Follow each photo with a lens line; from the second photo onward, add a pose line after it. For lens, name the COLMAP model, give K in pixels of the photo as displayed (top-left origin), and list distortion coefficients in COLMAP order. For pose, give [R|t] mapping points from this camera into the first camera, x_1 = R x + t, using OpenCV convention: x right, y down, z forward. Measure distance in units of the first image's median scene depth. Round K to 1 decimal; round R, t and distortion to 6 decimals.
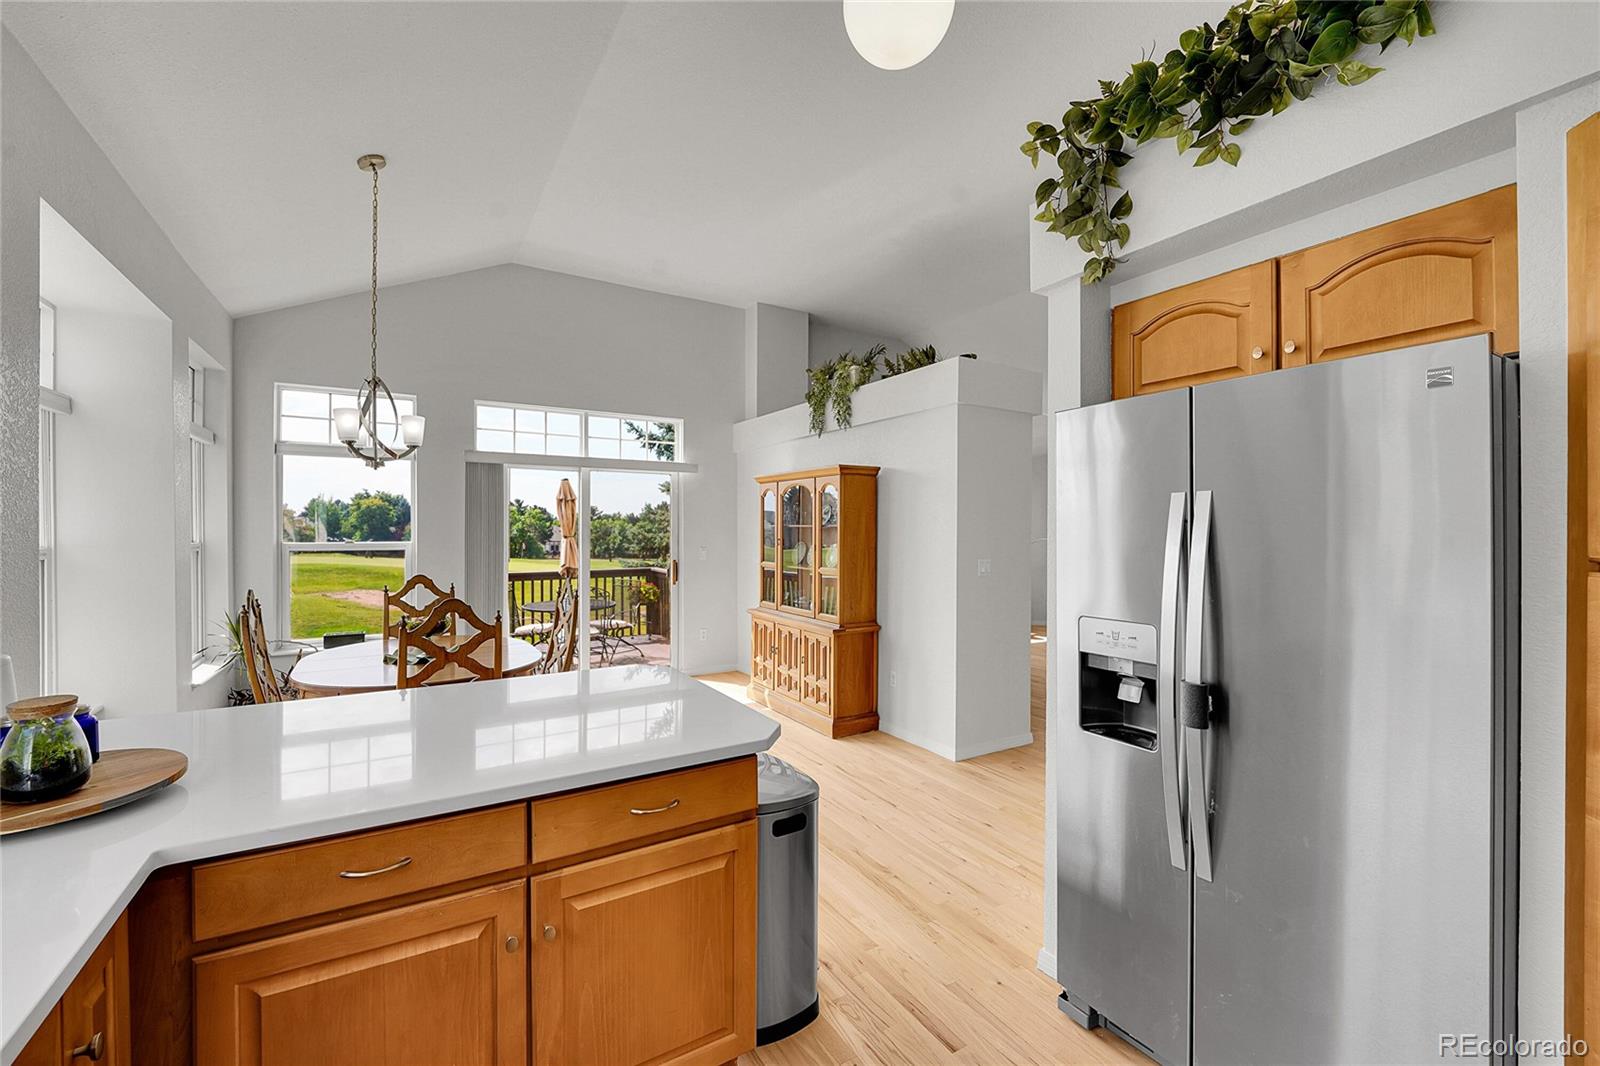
lens RADIAL K [[666.9, 0, 783.6], [0, 666.9, 542.9], [0, 0, 1]] dist [-0.010728, -0.000204]
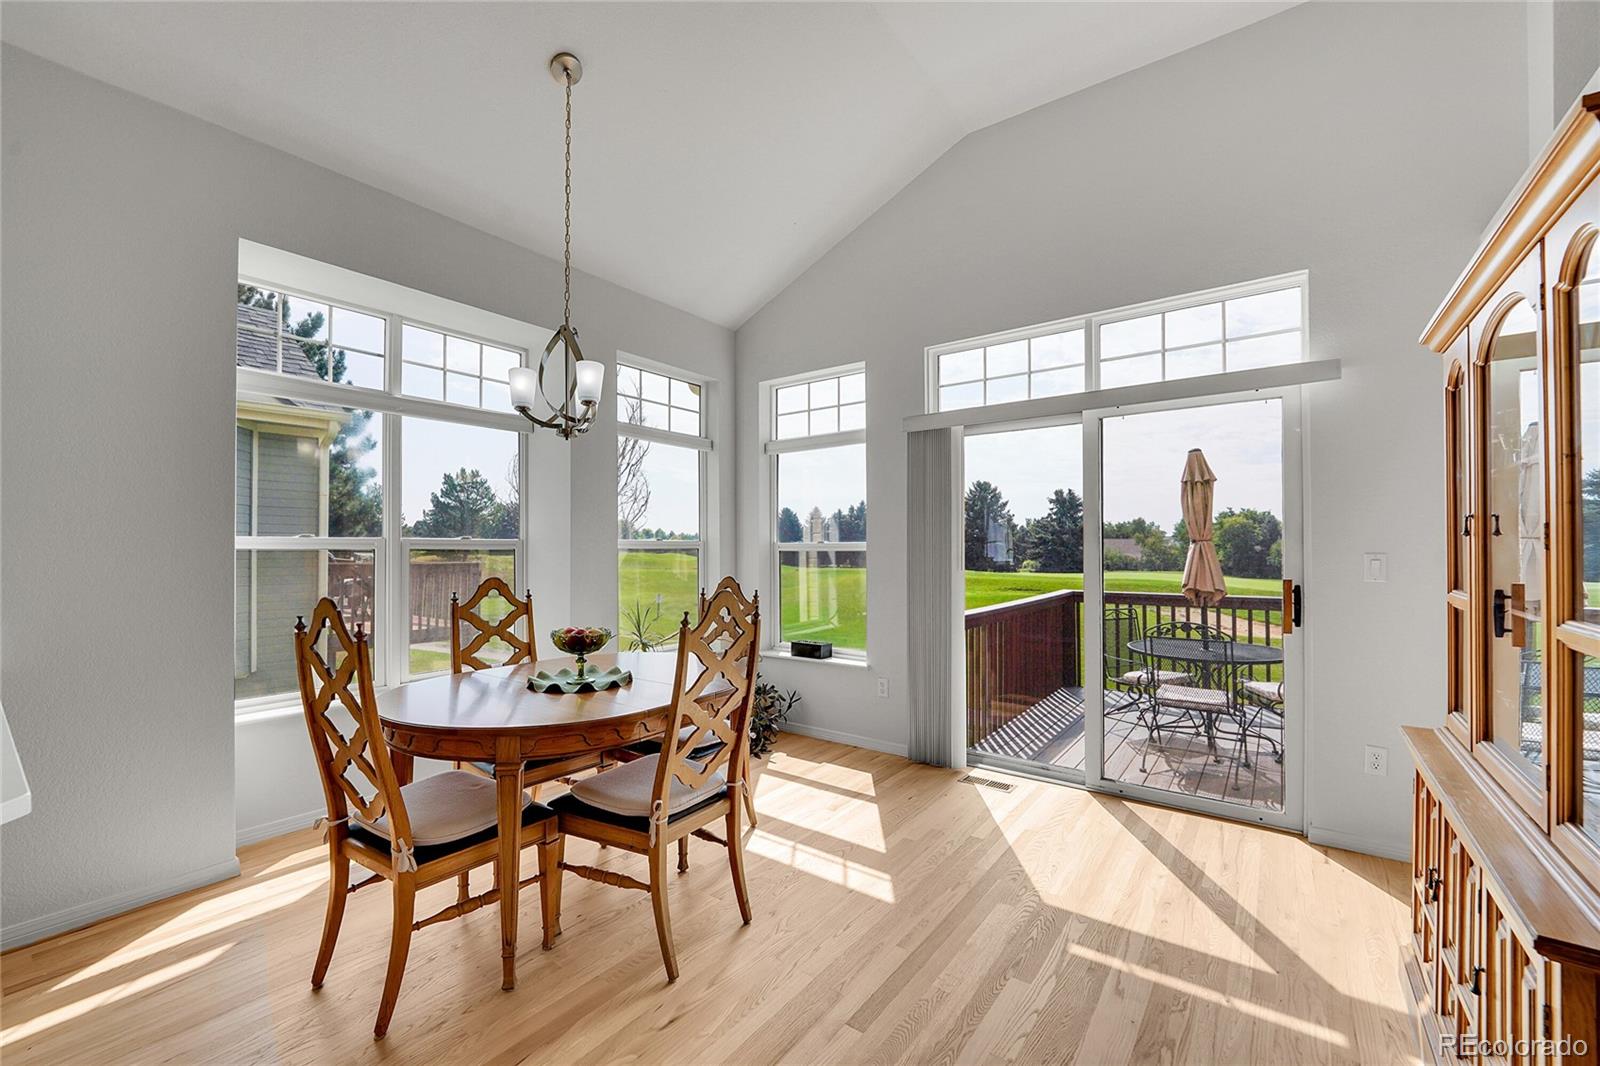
lens RADIAL K [[666.9, 0, 783.6], [0, 666.9, 542.9], [0, 0, 1]] dist [-0.010728, -0.000204]
pose [[0.411612, -0.014799, -0.911239, 0.133062], [-0.010209, 0.999731, -0.020847, 0.016299], [0.911302, 0.017884, 0.411350, 0.582139]]
